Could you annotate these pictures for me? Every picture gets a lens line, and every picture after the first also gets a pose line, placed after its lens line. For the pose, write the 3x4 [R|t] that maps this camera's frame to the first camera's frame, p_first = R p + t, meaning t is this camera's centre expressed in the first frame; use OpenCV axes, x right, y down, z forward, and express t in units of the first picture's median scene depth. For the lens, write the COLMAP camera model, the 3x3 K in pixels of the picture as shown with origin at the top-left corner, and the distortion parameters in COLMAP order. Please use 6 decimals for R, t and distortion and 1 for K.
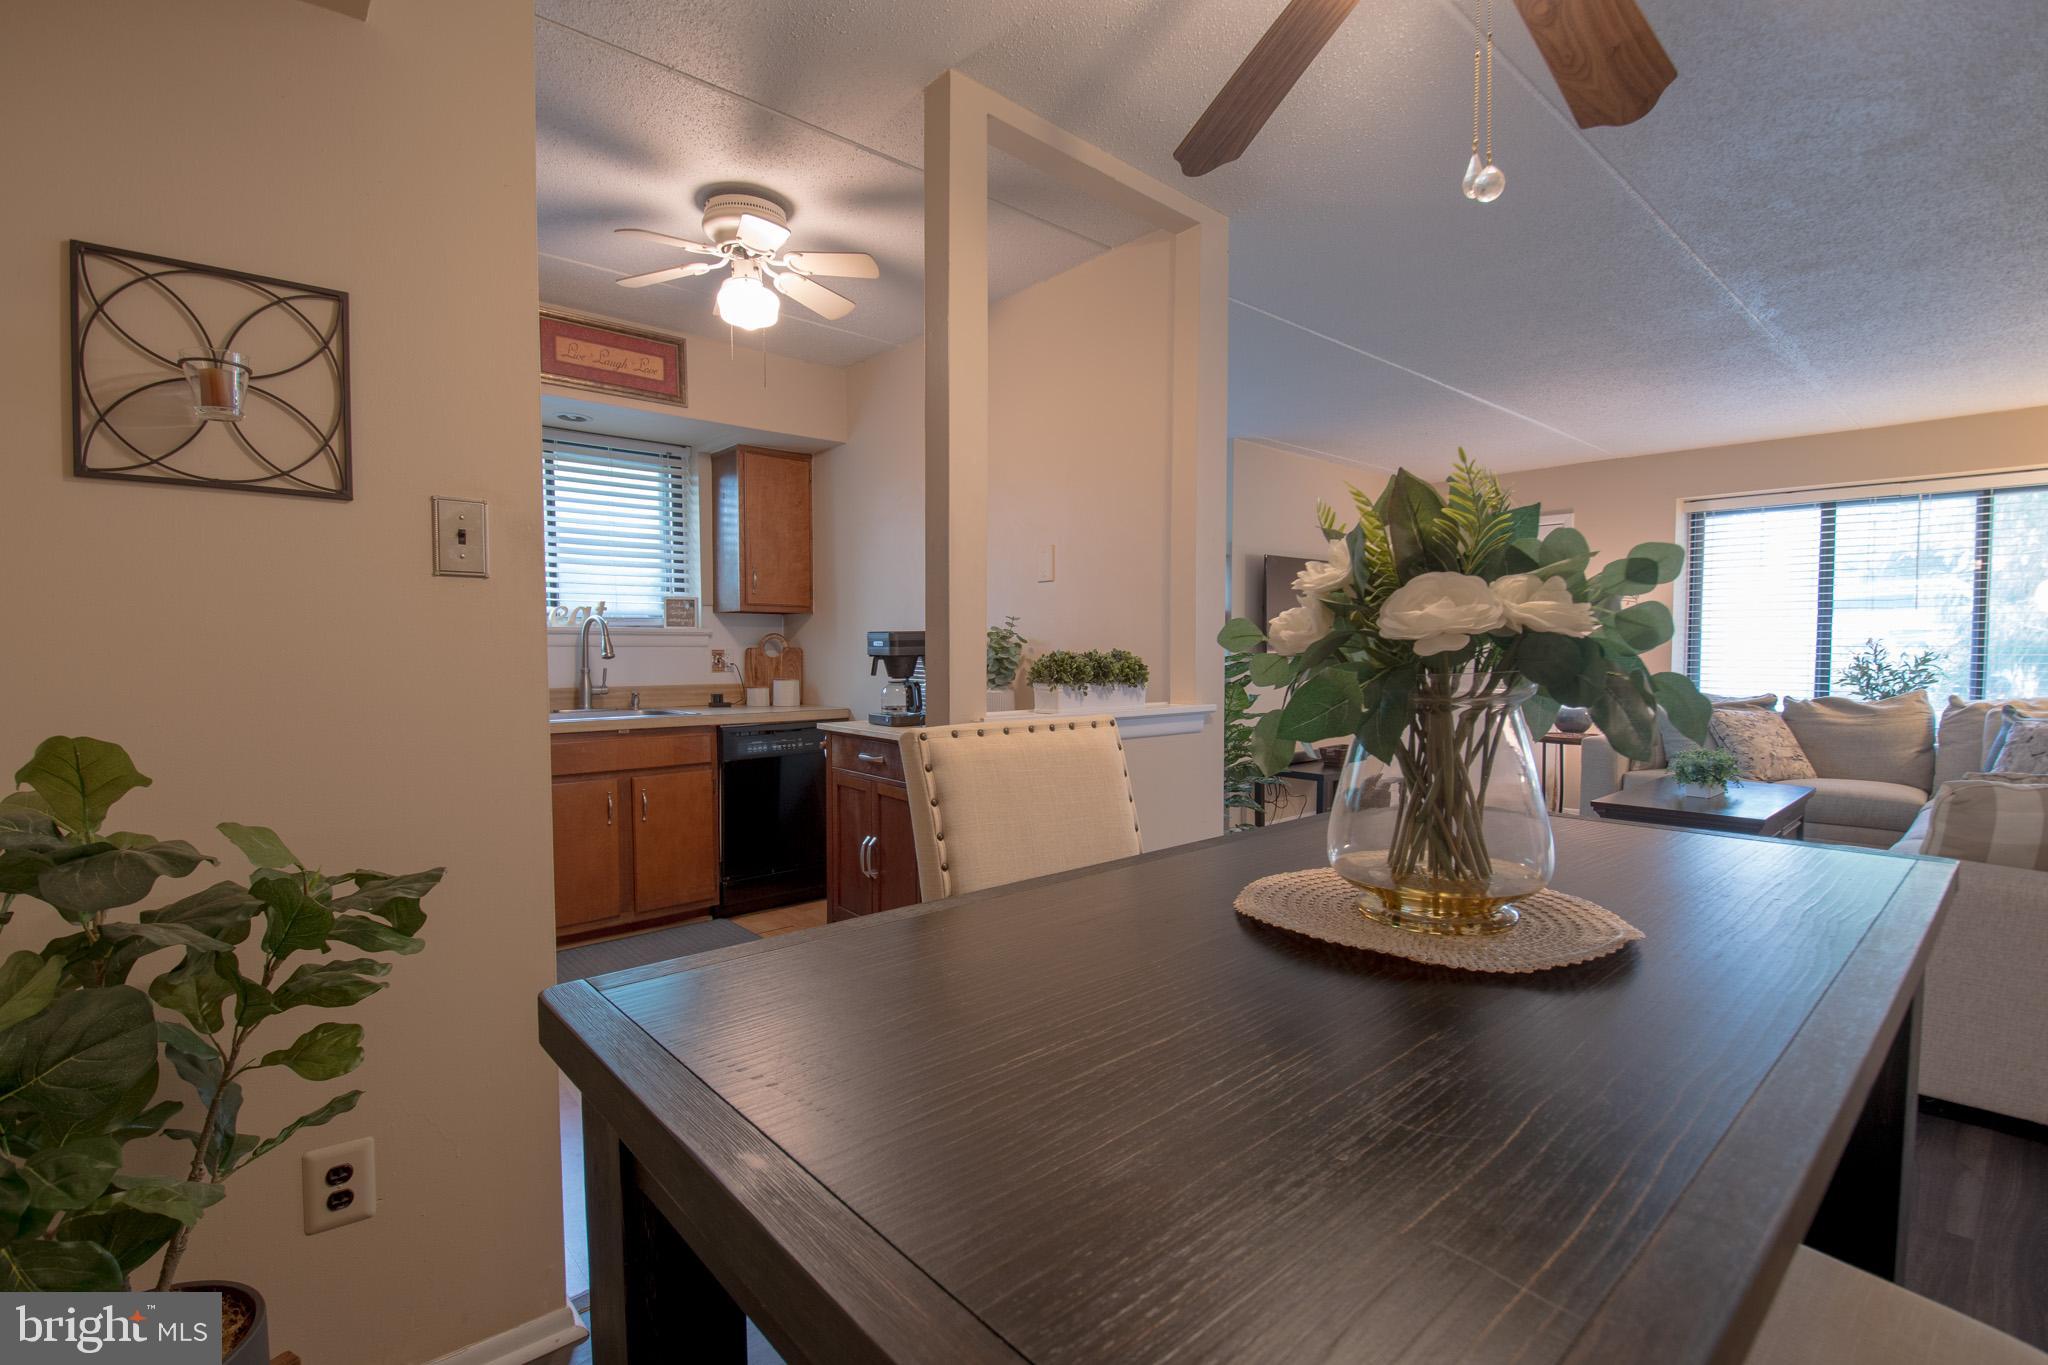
lens RADIAL K [[890.1, 0, 1017.7], [0, 890.1, 685.1], [0, 0, 1]] dist [-0.011586, -0.001181]
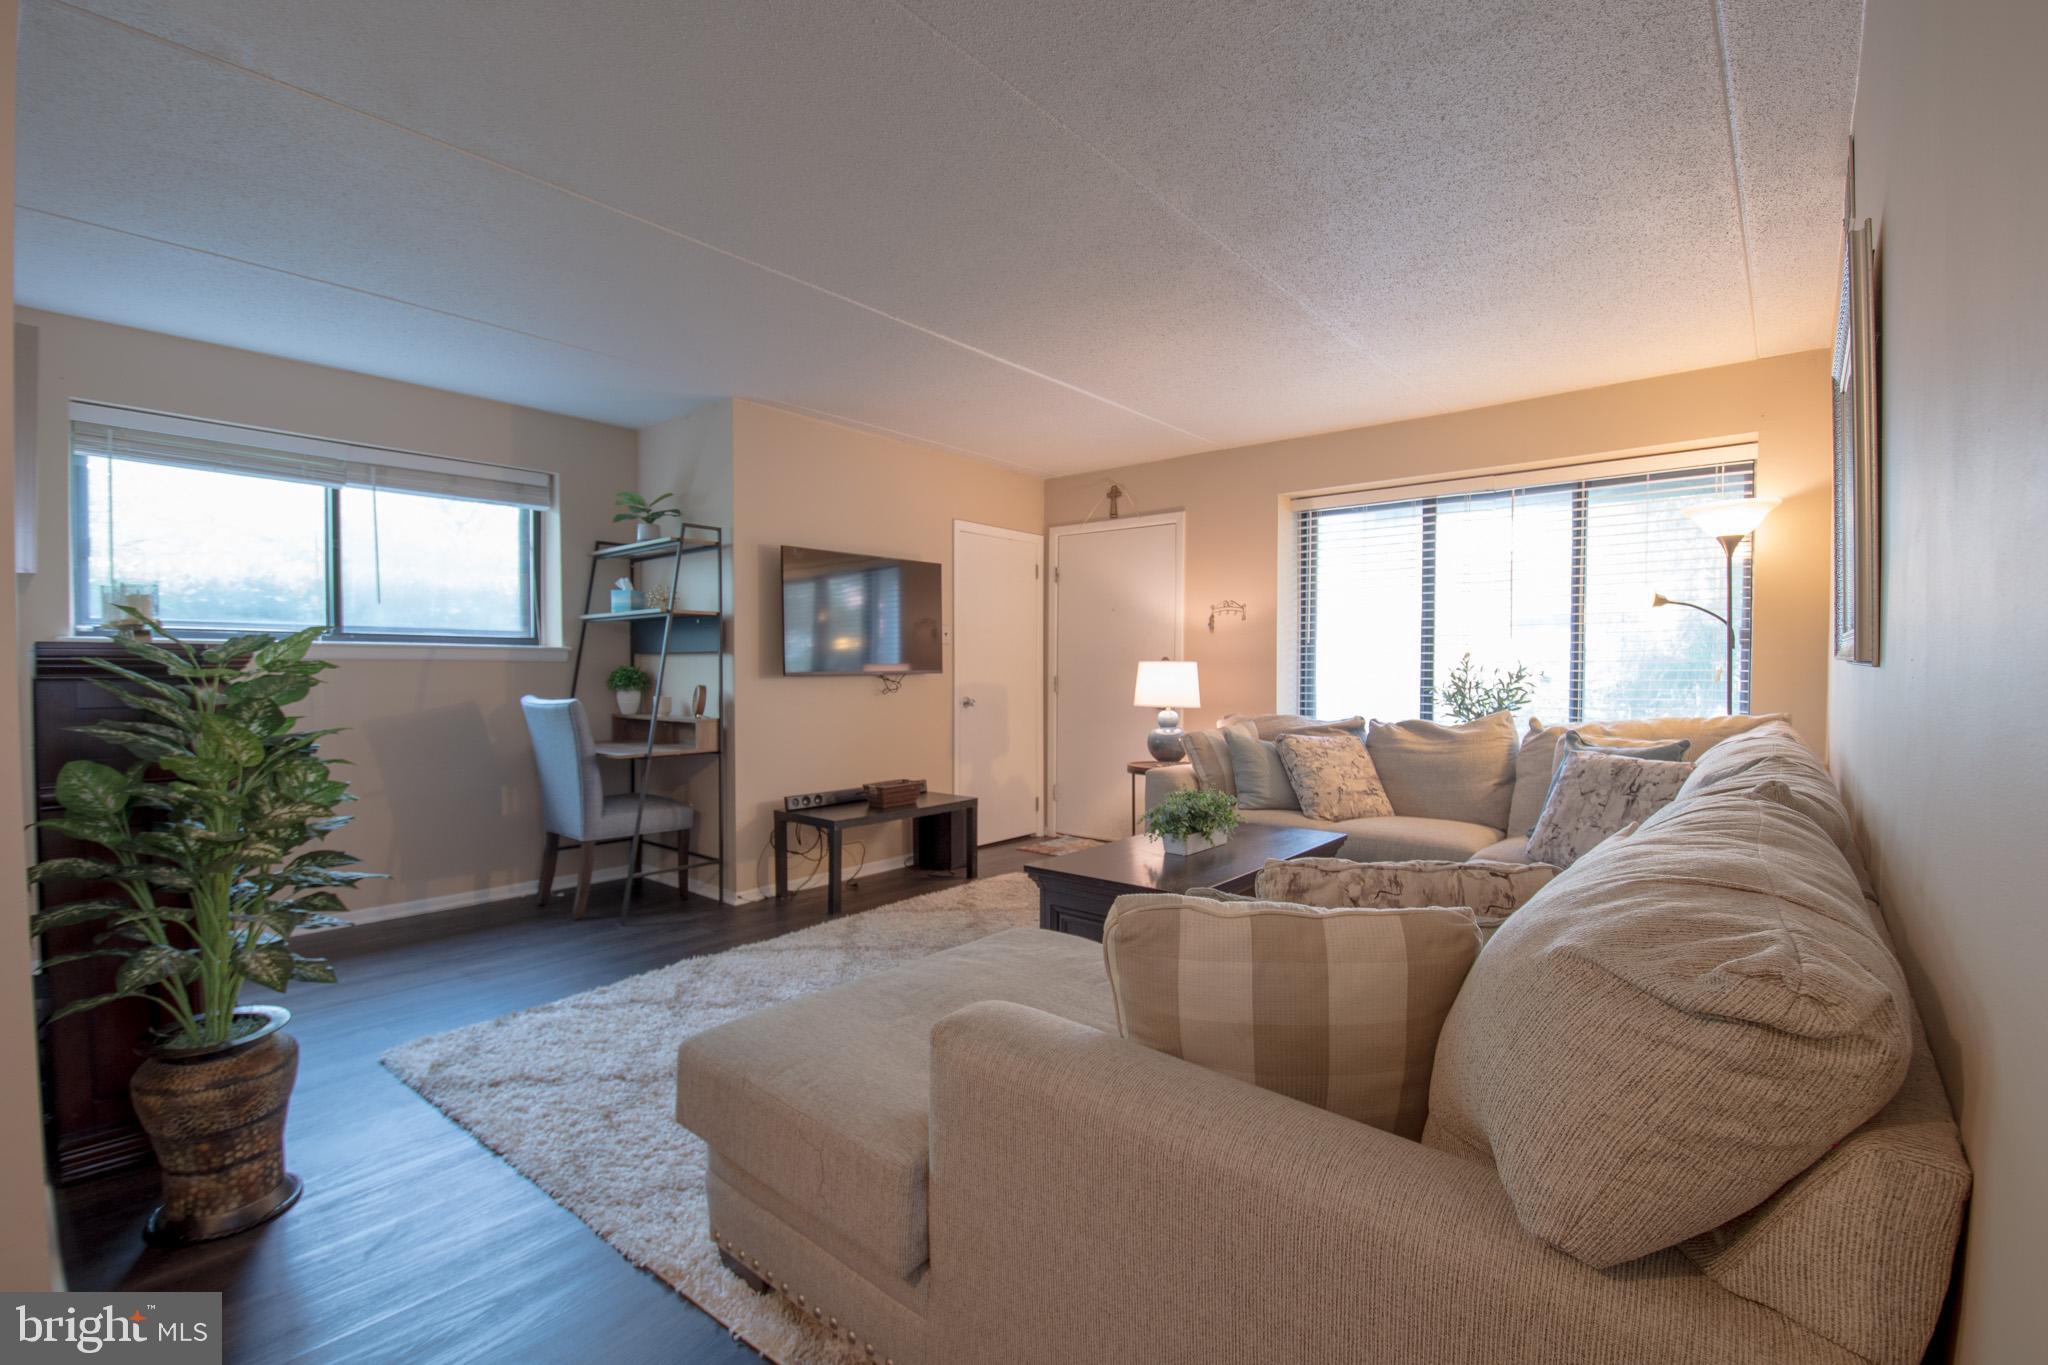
lens RADIAL K [[890.1, 0, 1003.2], [0, 890.1, 692.8], [0, 0, 1]] dist [-0.011586, -0.001181]
pose [[0.990246, -0.000403, 0.139328, 0.395804], [0.002244, 0.999912, -0.013059, -0.002454], [-0.139311, 0.013244, 0.990160, 0.190841]]
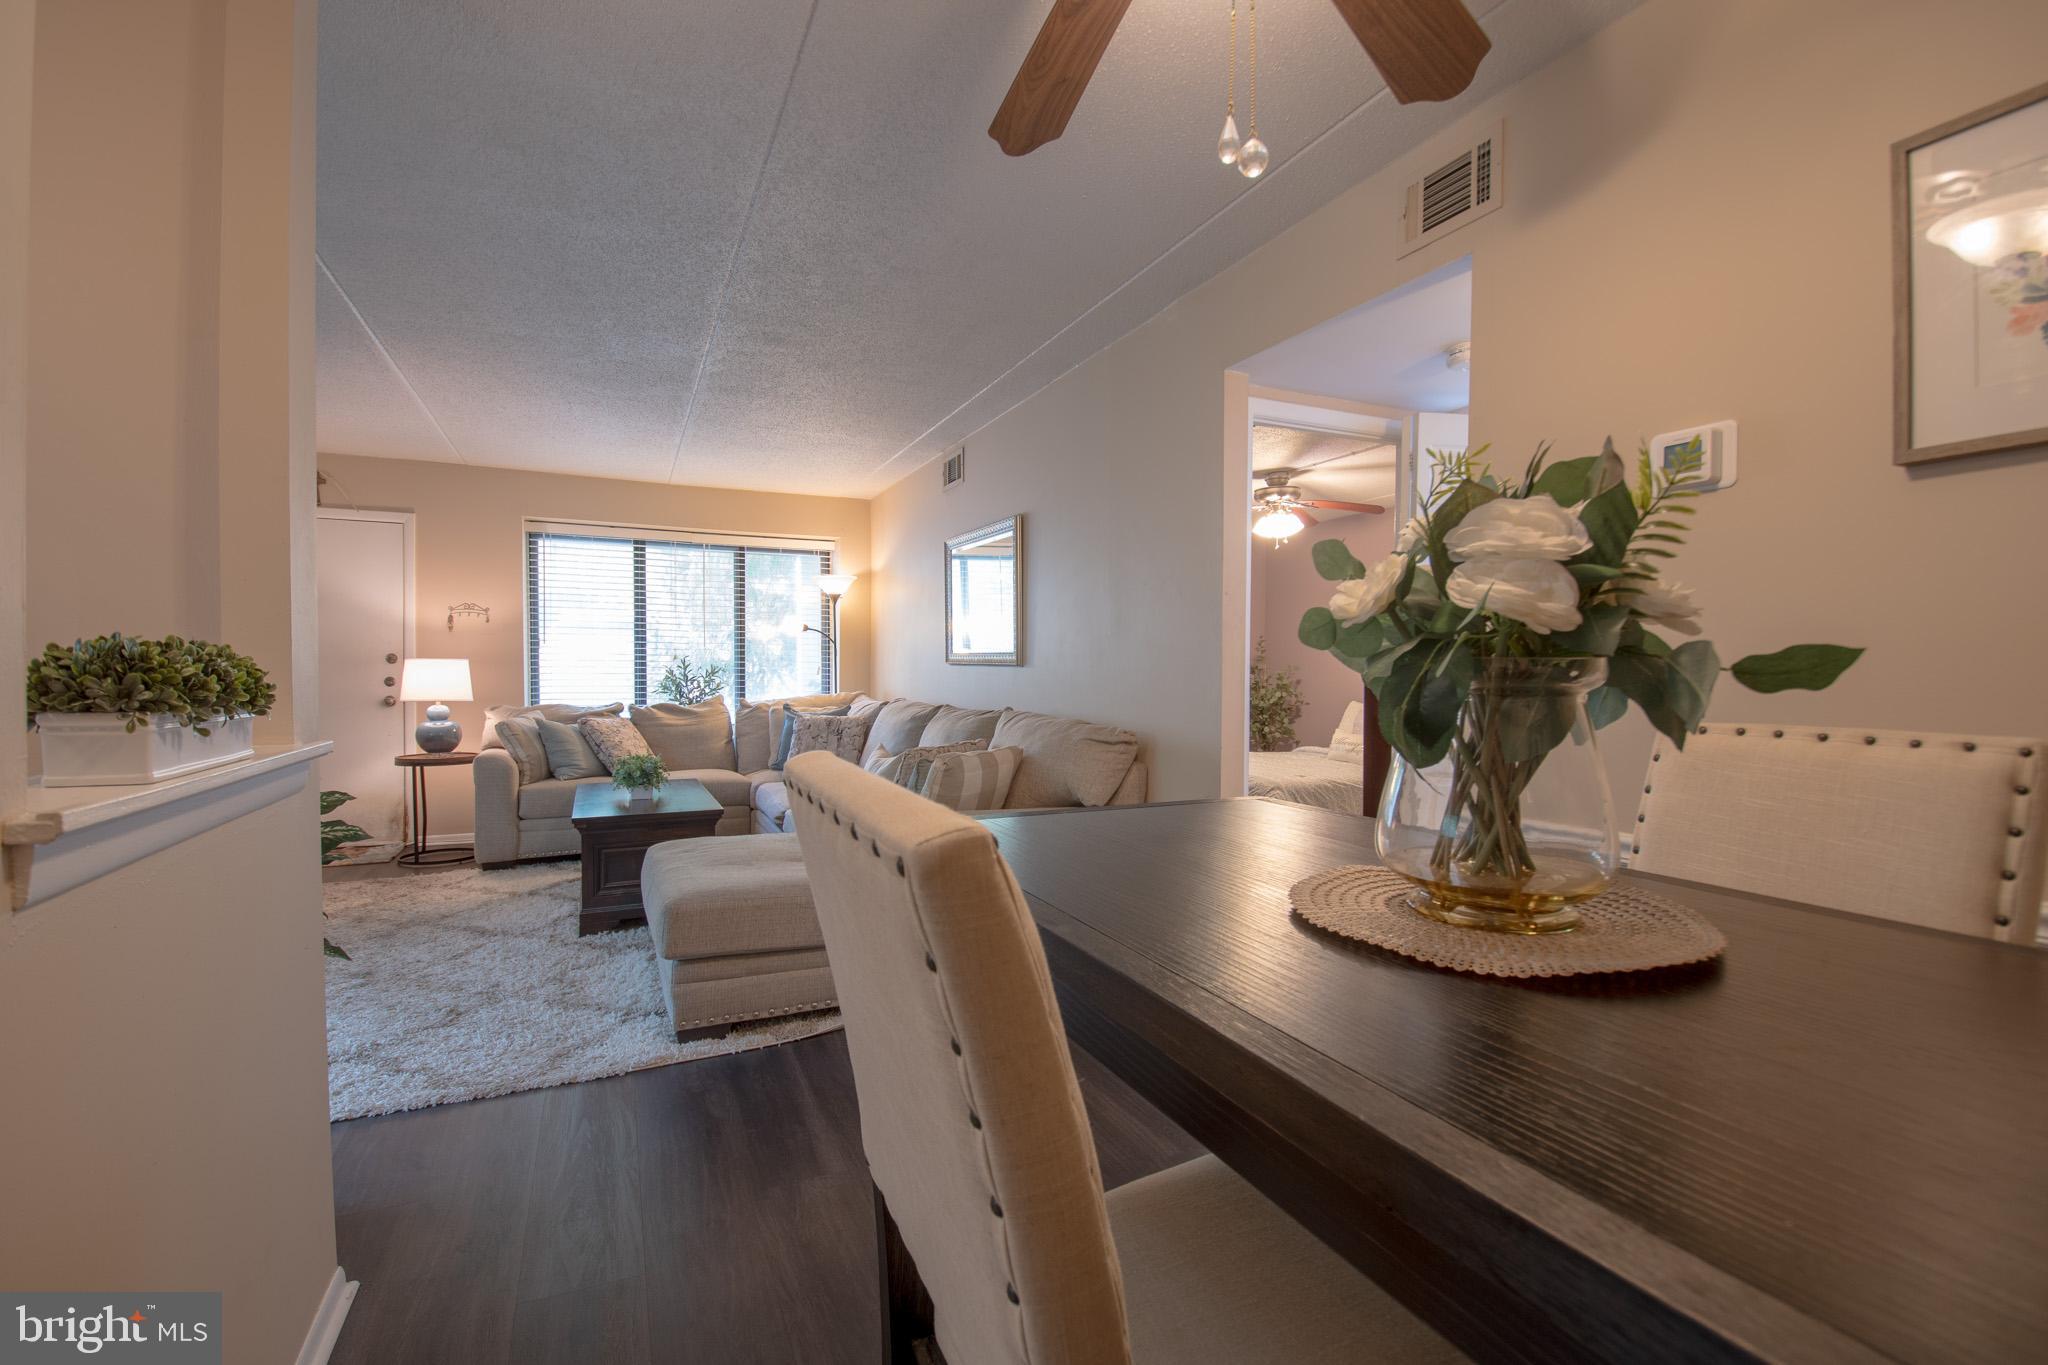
lens RADIAL K [[890.1, 0, 1001.5], [0, 890.1, 686.6], [0, 0, 1]] dist [-0.011586, -0.001181]
pose [[0.282523, -0.014381, 0.959153, -0.099463], [0.031610, 0.999484, 0.005675, -0.001366], [-0.958740, 0.028716, 0.282832, 0.209416]]
